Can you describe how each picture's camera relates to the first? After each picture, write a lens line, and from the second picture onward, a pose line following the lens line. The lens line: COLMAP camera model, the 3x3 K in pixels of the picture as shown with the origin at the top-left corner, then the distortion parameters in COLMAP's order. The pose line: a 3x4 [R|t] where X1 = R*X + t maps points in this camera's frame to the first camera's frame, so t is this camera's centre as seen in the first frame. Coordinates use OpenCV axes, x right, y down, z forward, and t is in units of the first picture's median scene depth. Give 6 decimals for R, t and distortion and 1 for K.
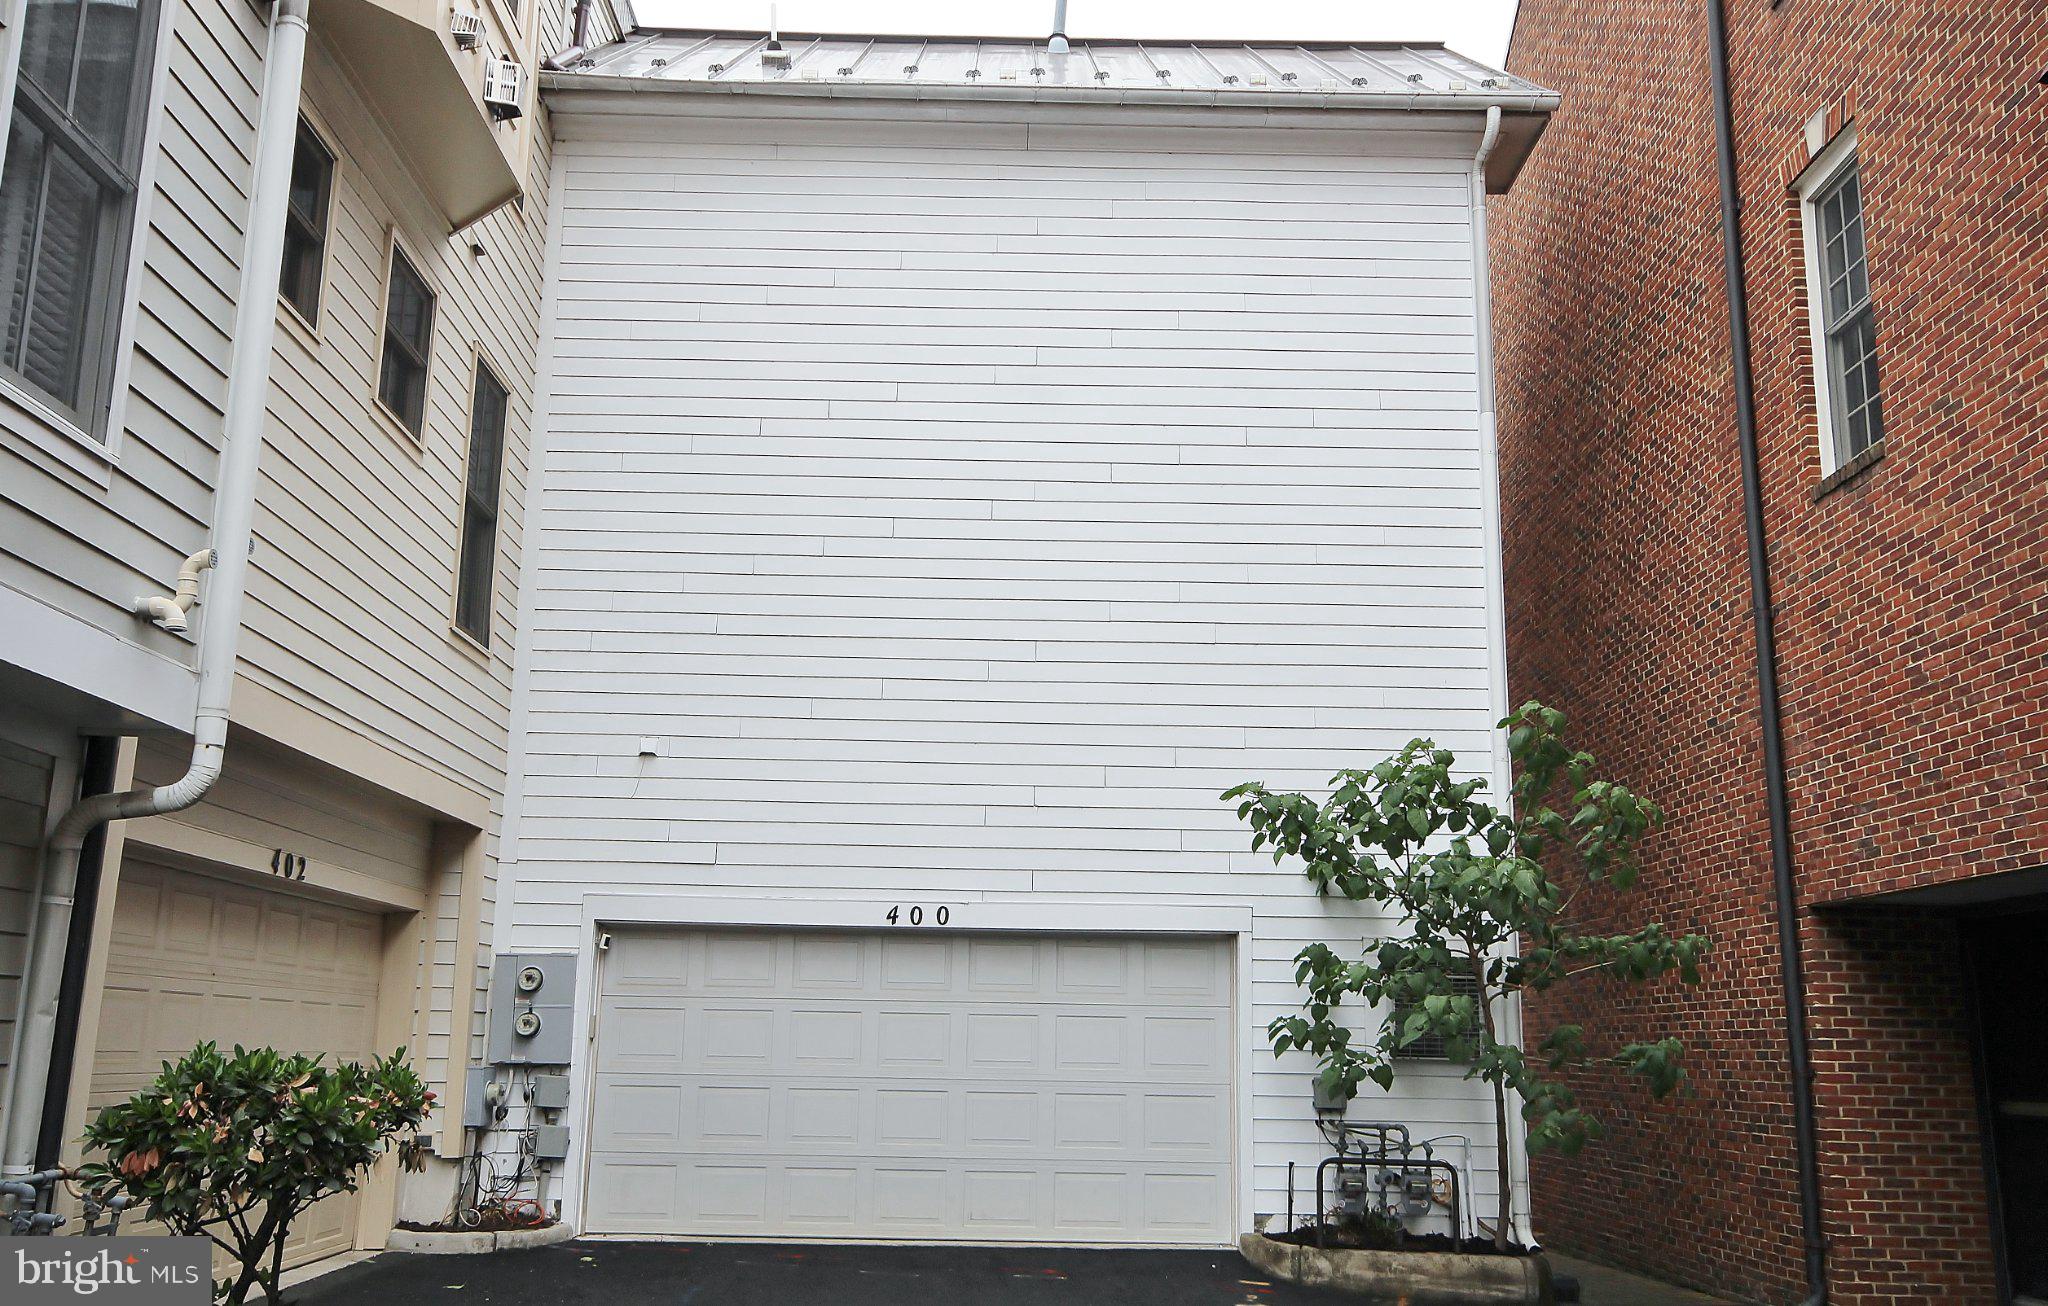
lens RADIAL K [[1767.7, 0, 1022.6], [0, 1767.7, 664.2], [0, 0, 1]] dist [0.007680, 0.017490]
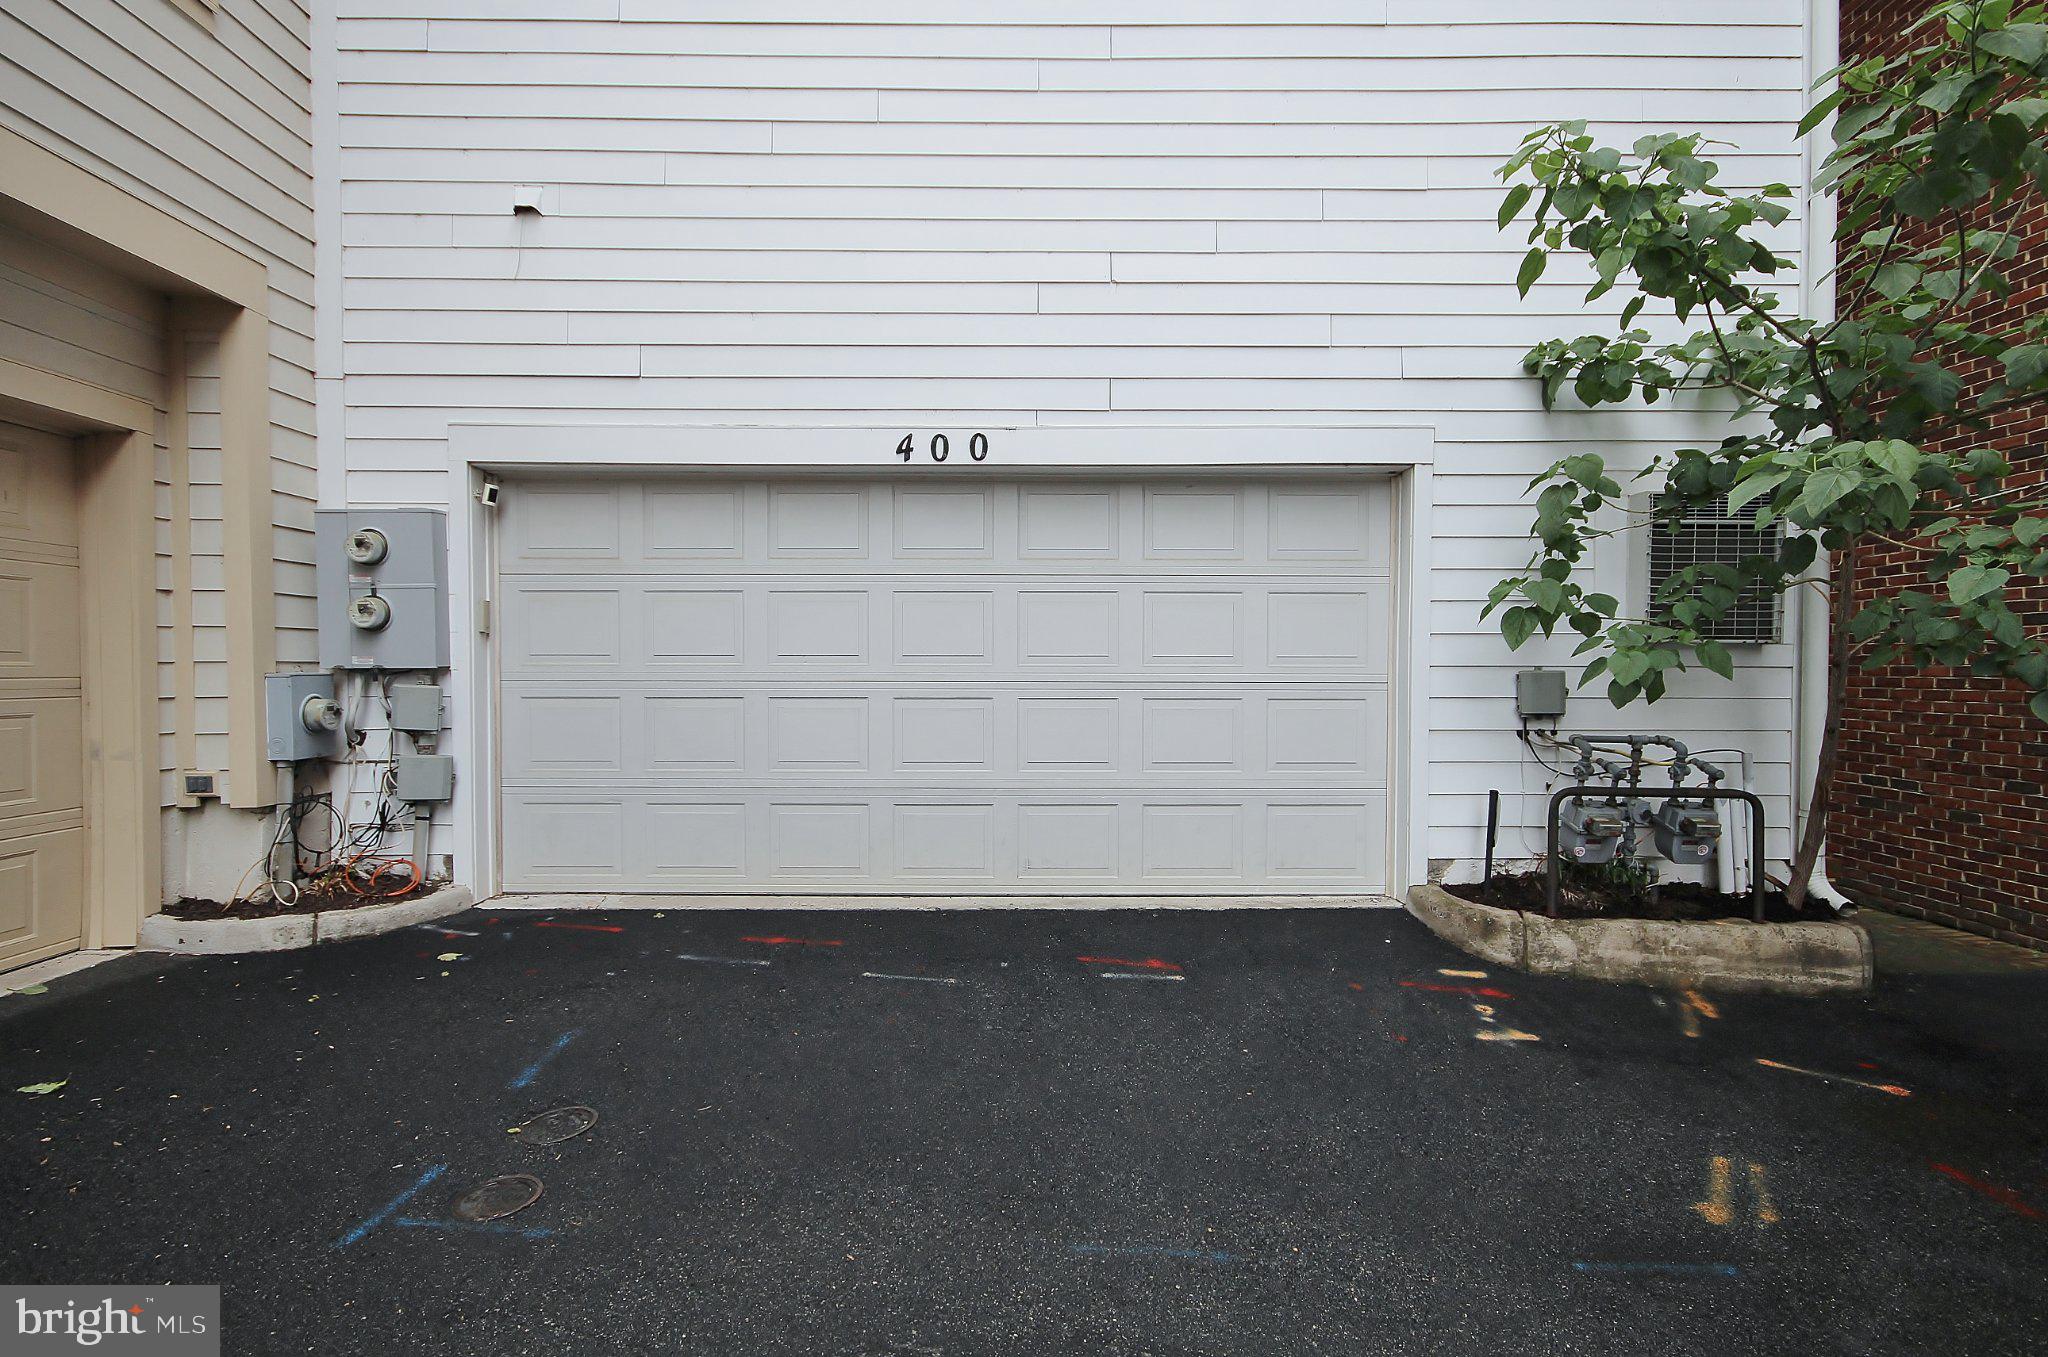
lens RADIAL K [[1040.8, 0, 1026.3], [0, 1040.8, 685.7], [0, 0, 1]] dist [-0.005052, -0.000338]
pose [[0.999877, -0.015367, -0.003033, -0.027948], [0.015651, 0.972646, 0.231764, 0.143138], [-0.000612, -0.231783, 0.972767, 0.608589]]
